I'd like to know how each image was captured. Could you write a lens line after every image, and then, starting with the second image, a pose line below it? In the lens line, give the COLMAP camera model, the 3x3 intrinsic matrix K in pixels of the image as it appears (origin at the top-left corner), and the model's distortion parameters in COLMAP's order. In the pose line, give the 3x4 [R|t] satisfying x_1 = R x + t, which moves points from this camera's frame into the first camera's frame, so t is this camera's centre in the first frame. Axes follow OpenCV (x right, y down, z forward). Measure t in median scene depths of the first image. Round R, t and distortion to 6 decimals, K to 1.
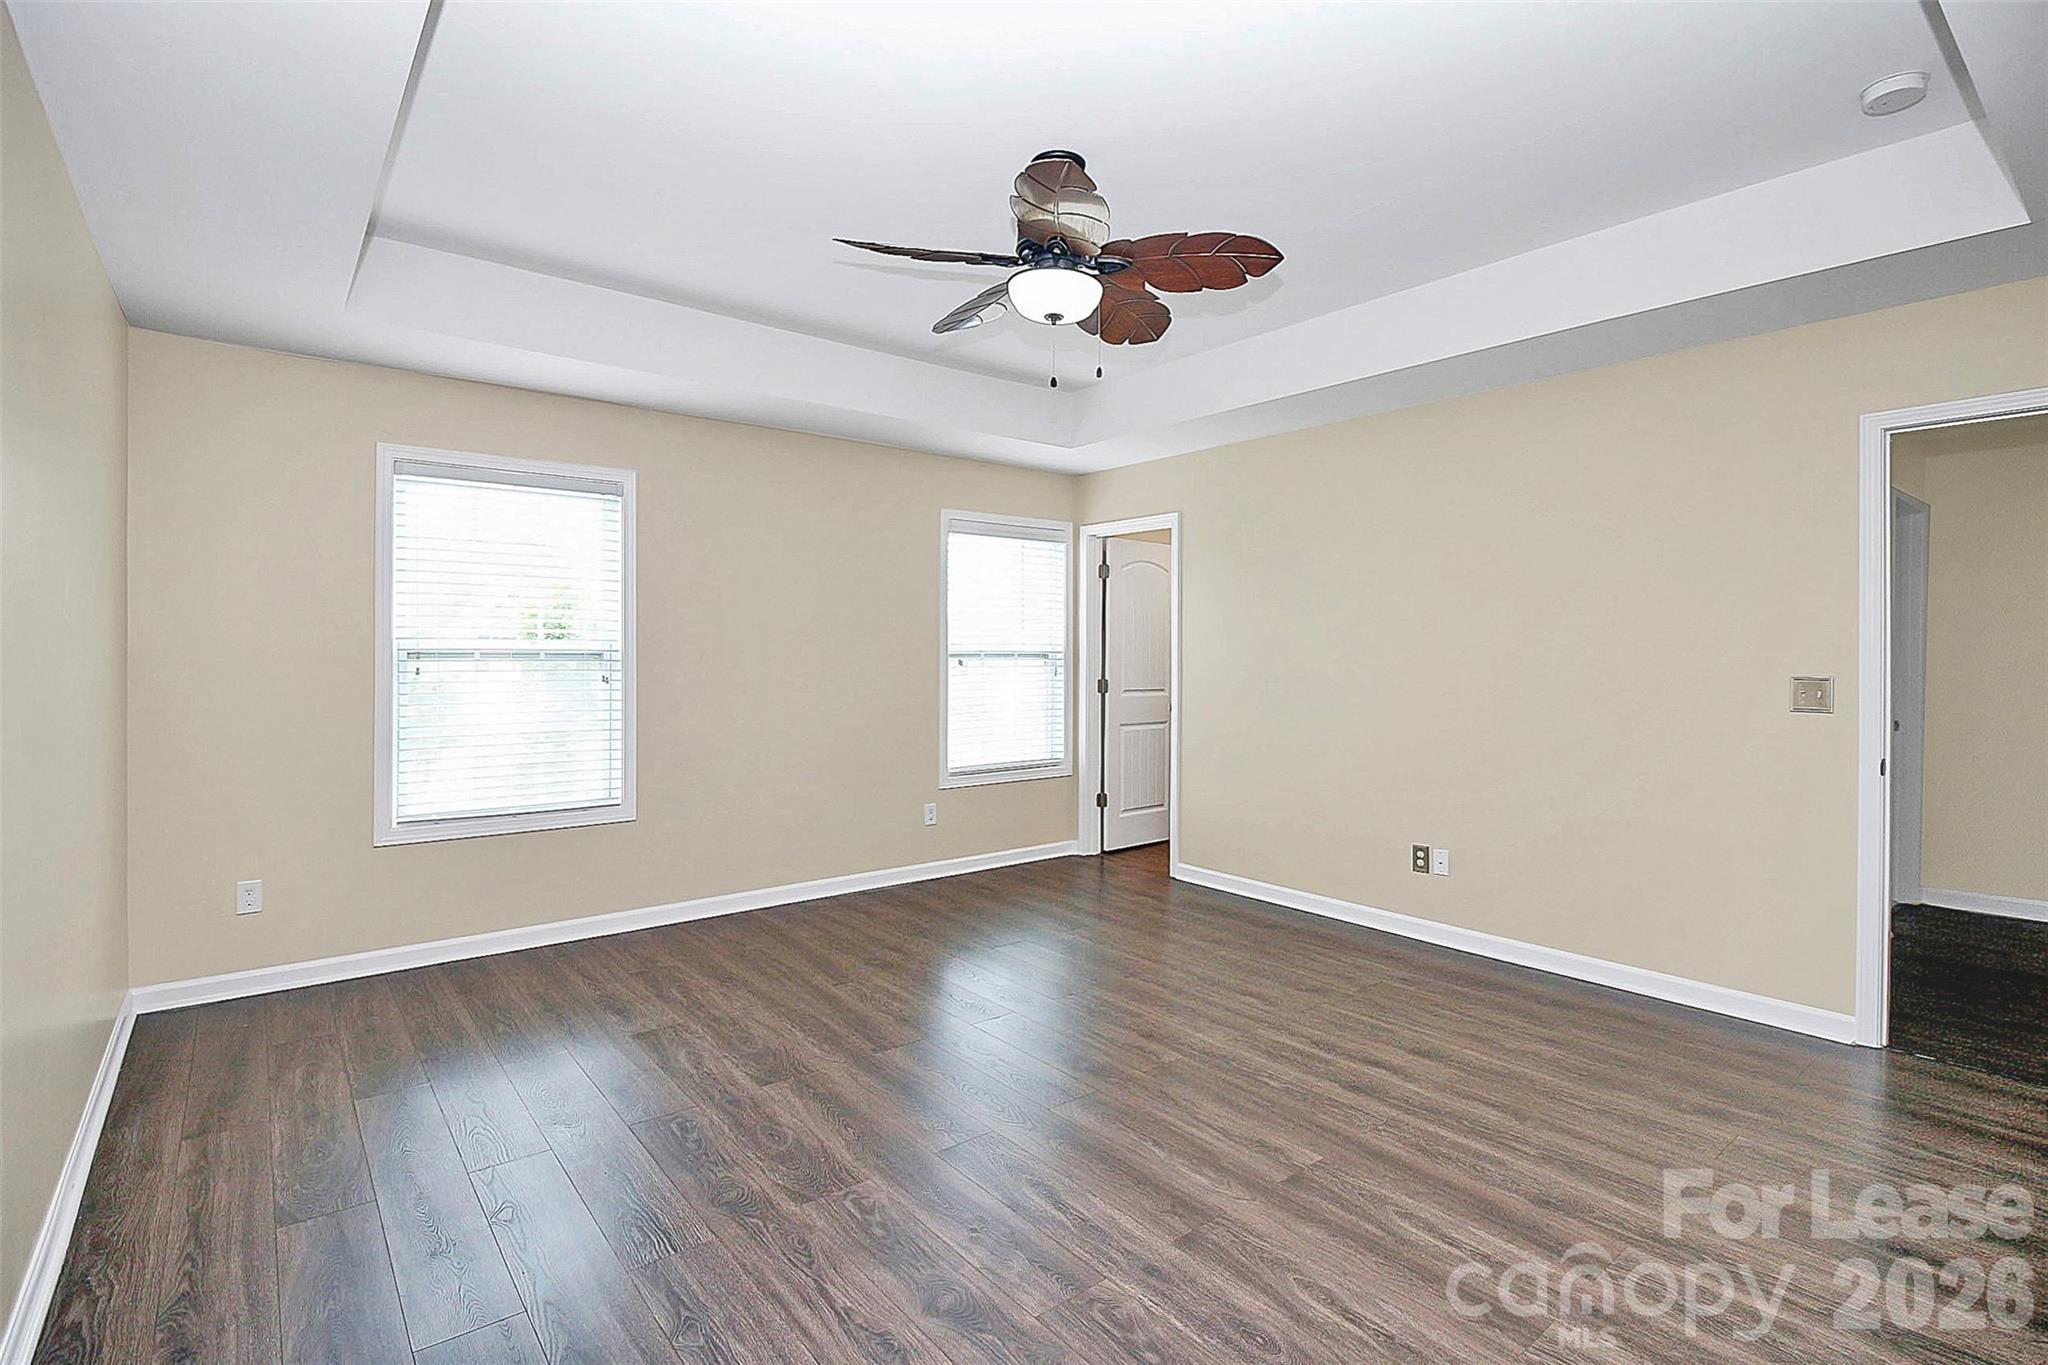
lens RADIAL K [[976.7, 0, 1014.6], [0, 976.7, 690.2], [0, 0, 1]] dist [-0.000479, -0.000022]
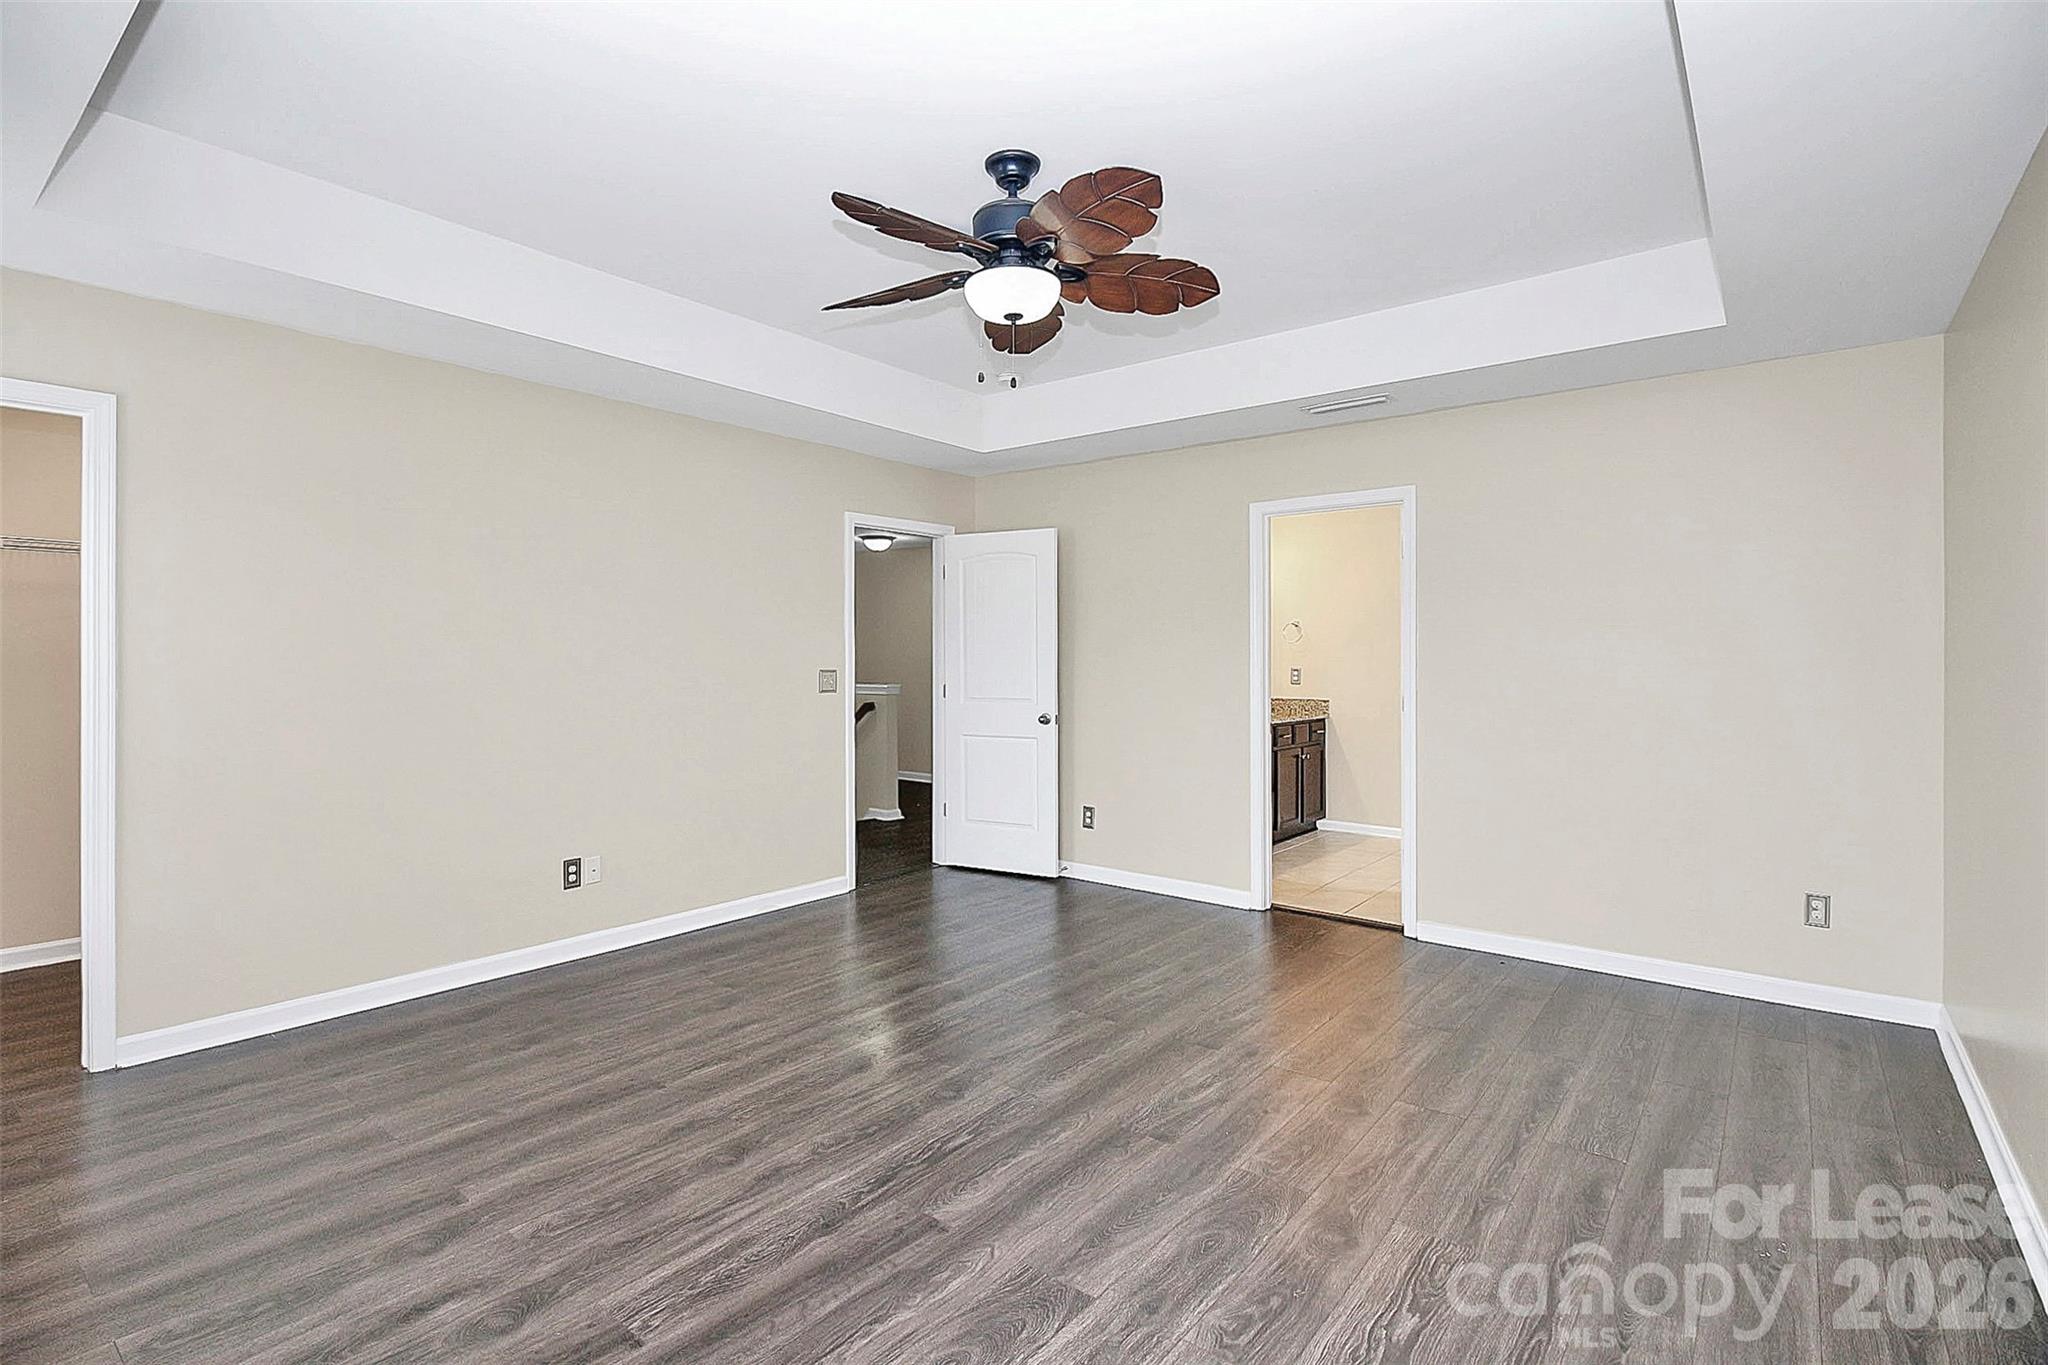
lens RADIAL K [[984.2, 0, 1024.2], [0, 984.2, 669.5], [0, 0, 1]] dist [-0.001441, -0.008265]
pose [[-0.241791, -0.011776, 0.970257, -0.716830], [0.032751, 0.999258, 0.020290, -0.033474], [-0.969775, 0.036683, -0.241226, 0.952812]]
